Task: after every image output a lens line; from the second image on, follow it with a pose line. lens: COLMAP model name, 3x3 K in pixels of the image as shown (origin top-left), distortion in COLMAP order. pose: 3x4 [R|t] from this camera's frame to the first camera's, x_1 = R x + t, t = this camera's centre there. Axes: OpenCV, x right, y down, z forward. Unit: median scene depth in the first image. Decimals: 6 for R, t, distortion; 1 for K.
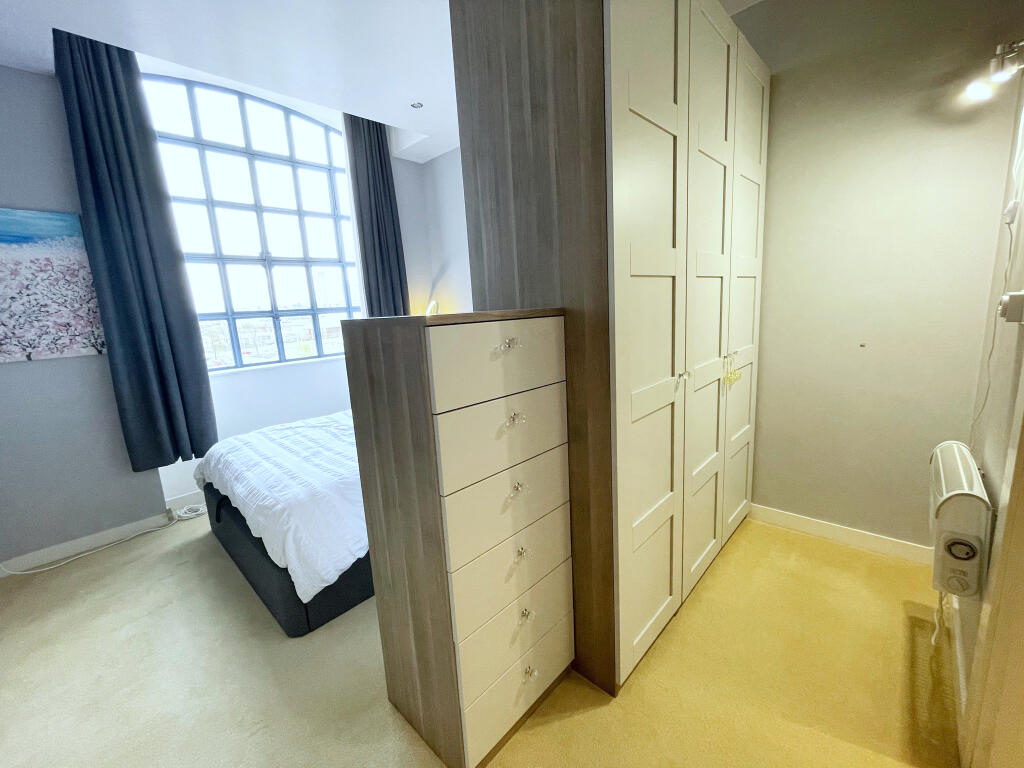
lens RADIAL K [[412.7, 0, 509.6], [0, 412.7, 381.2], [0, 0, 1]] dist [-0.004333, 0.000025]
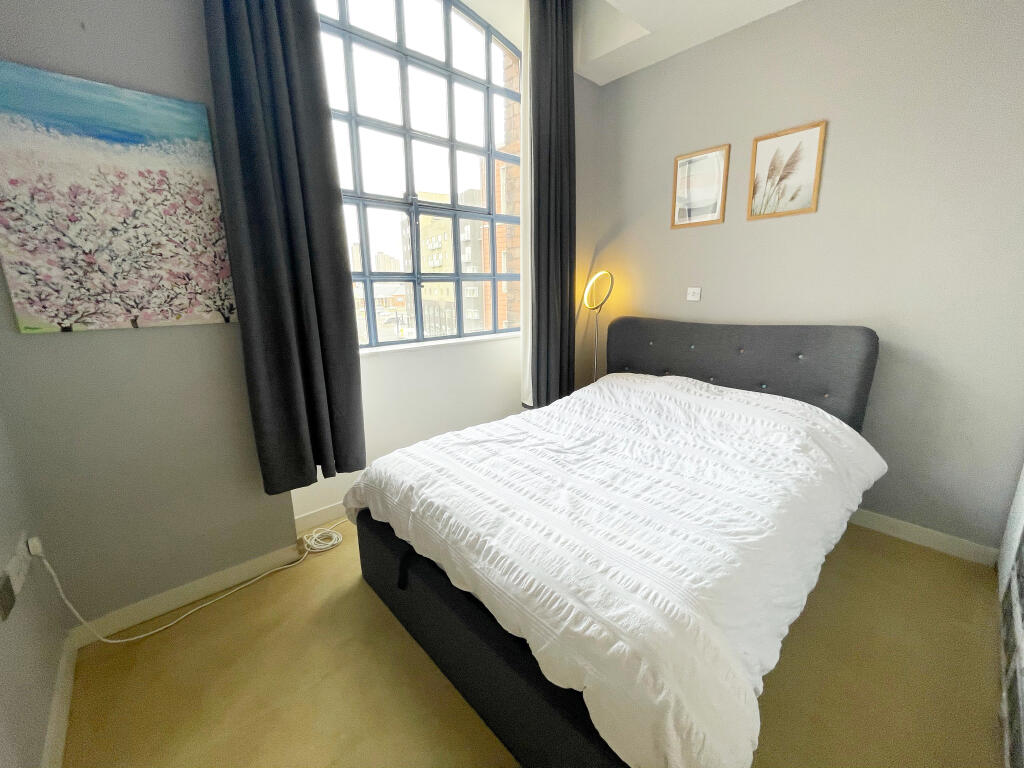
lens RADIAL K [[412.7, 0, 509.1], [0, 412.7, 381.7], [0, 0, 1]] dist [-0.004333, 0.000025]
pose [[0.996111, 0.060021, -0.064499, -0.503708], [-0.056687, 0.997020, 0.052326, -0.031781], [0.067447, -0.048467, 0.996545, 0.362175]]
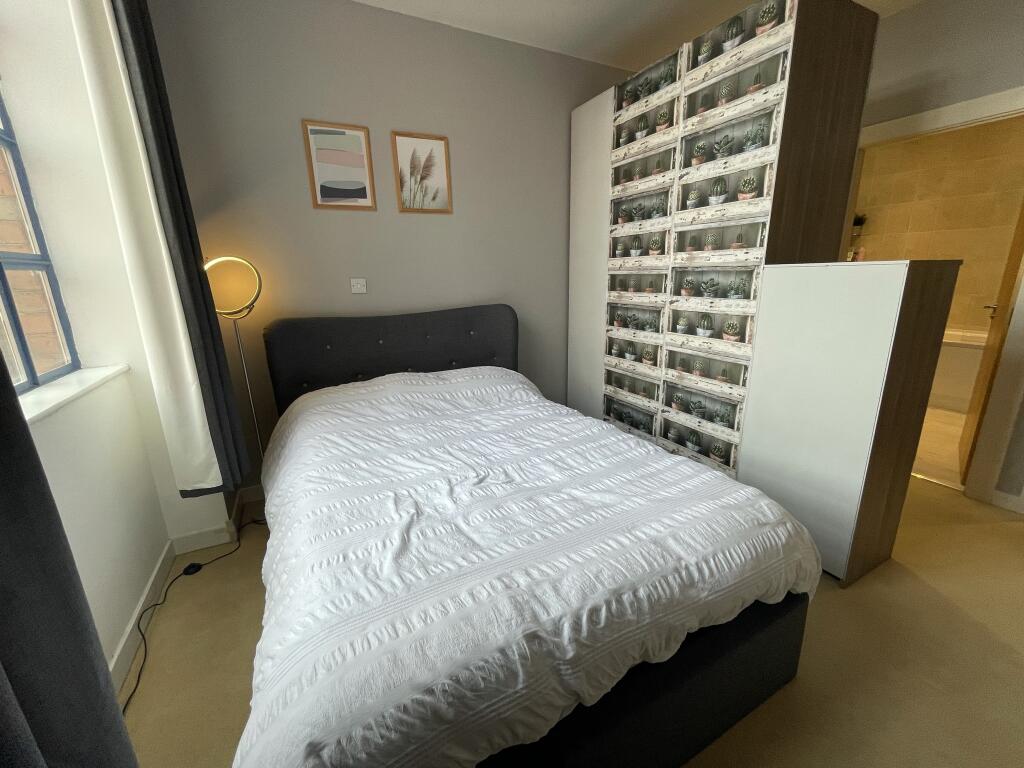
lens RADIAL K [[412.7, 0, 507.9], [0, 412.7, 382.2], [0, 0, 1]] dist [-0.004333, 0.000025]
pose [[0.334826, -0.185613, 0.923818, -0.957129], [0.178117, 0.975199, 0.131380, -0.074808], [-0.925293, 0.120558, 0.359582, 0.847745]]
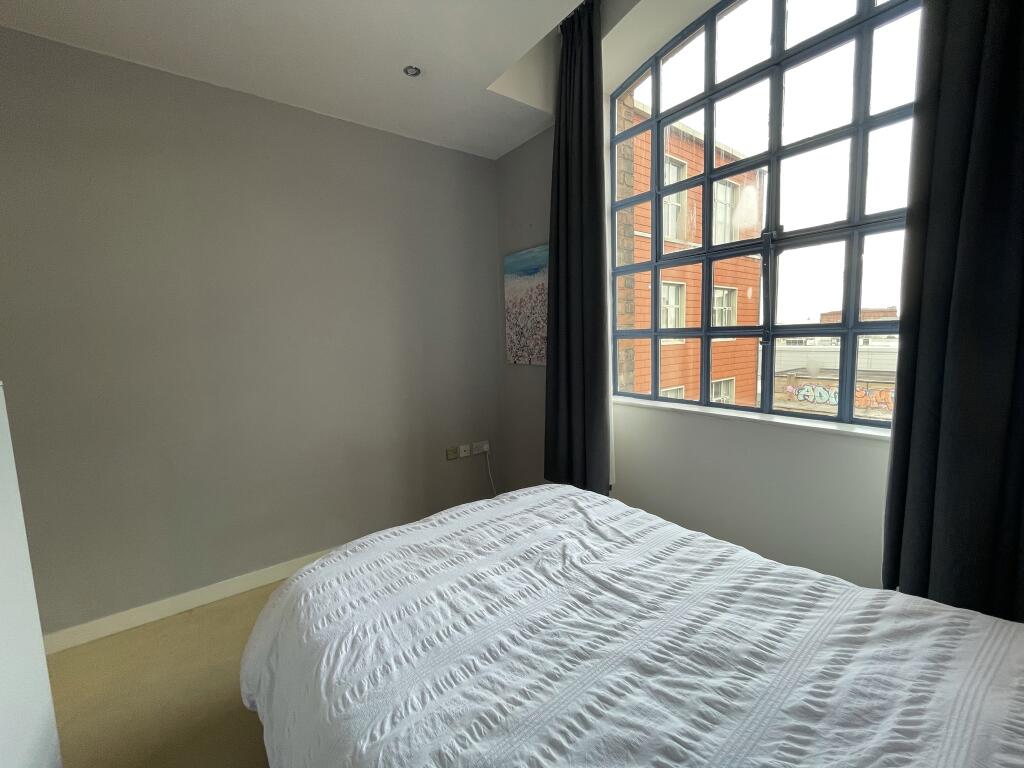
lens RADIAL K [[412.7, 0, 514.7], [0, 412.7, 381.6], [0, 0, 1]] dist [-0.004333, 0.000025]
pose [[-0.153961, 0.167684, -0.973744, 0.117620], [-0.139760, 0.971891, 0.189462, -0.230457], [0.978143, 0.165261, -0.126198, 1.088177]]
